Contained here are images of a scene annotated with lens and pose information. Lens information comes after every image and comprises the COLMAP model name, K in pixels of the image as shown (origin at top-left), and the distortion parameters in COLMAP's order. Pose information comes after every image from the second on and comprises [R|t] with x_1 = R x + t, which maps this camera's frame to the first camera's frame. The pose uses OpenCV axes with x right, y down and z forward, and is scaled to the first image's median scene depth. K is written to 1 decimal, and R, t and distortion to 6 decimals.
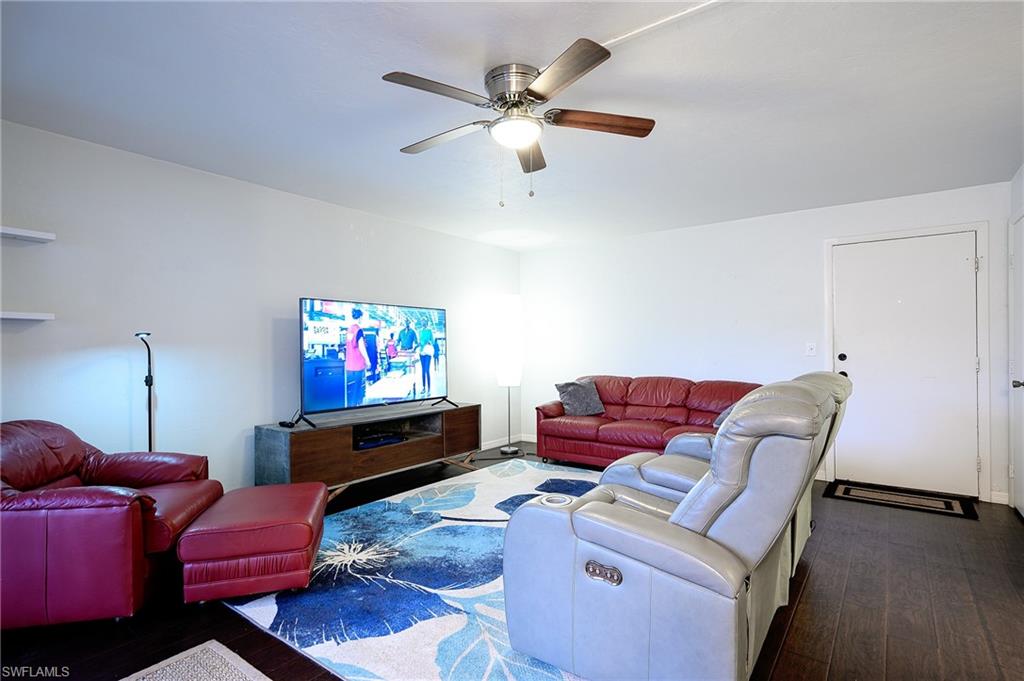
lens RADIAL K [[538.5, 0, 512.0], [0, 538.5, 340.5], [0, 0, 1]] dist [-0.002130, -0.000625]
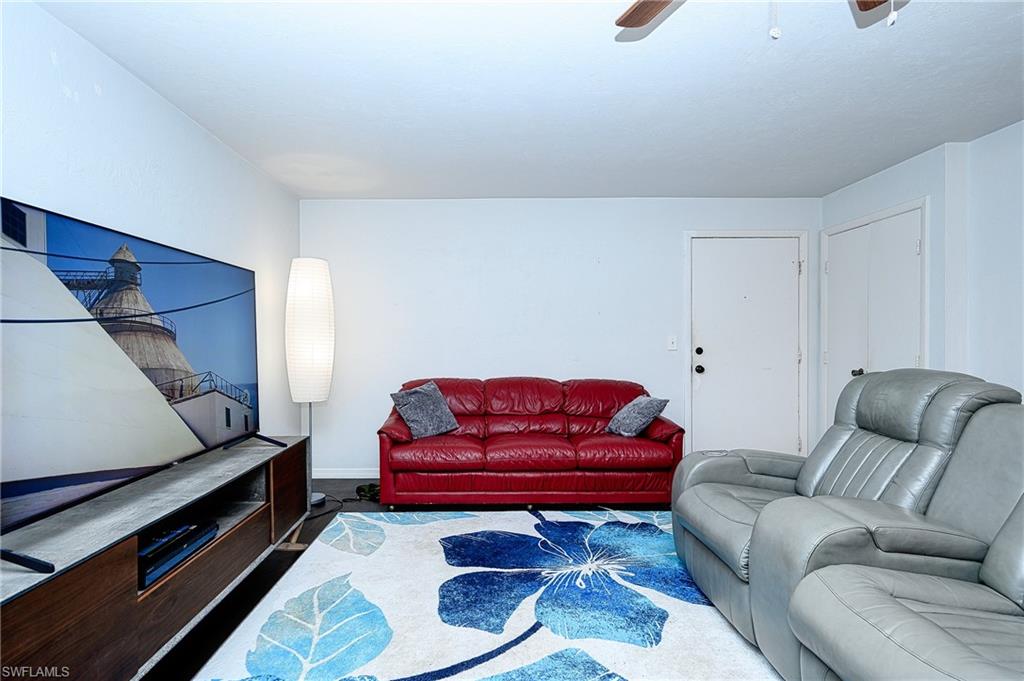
lens RADIAL K [[538.5, 0, 512.0], [0, 538.5, 340.5], [0, 0, 1]] dist [-0.002130, -0.000625]
pose [[0.782475, 0.001433, 0.622681, -0.323606], [-0.009550, 0.999907, 0.009700, 0.006422], [-0.622609, -0.013536, 0.782416, 0.507530]]
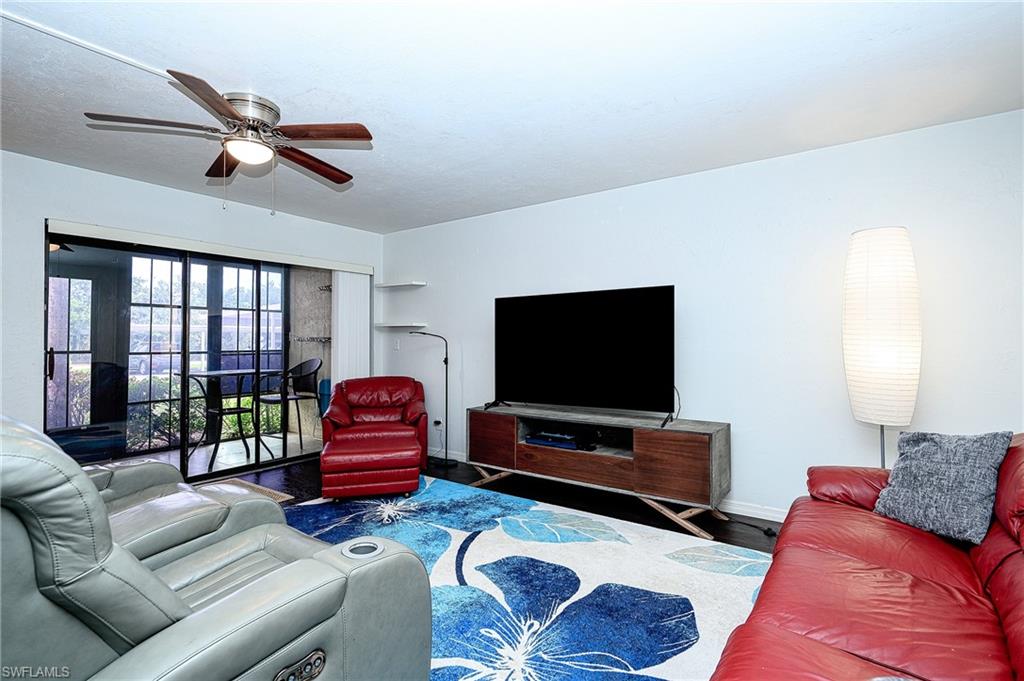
lens RADIAL K [[496.4, 0, 508.2], [0, 496.4, 324.1], [0, 0, 1]] dist [-0.001083, -0.000057]
pose [[-0.014607, -0.020535, -0.999682, 0.658213], [0.016487, 0.999648, -0.020776, -0.001274], [0.999757, -0.016786, -0.014263, 0.989625]]
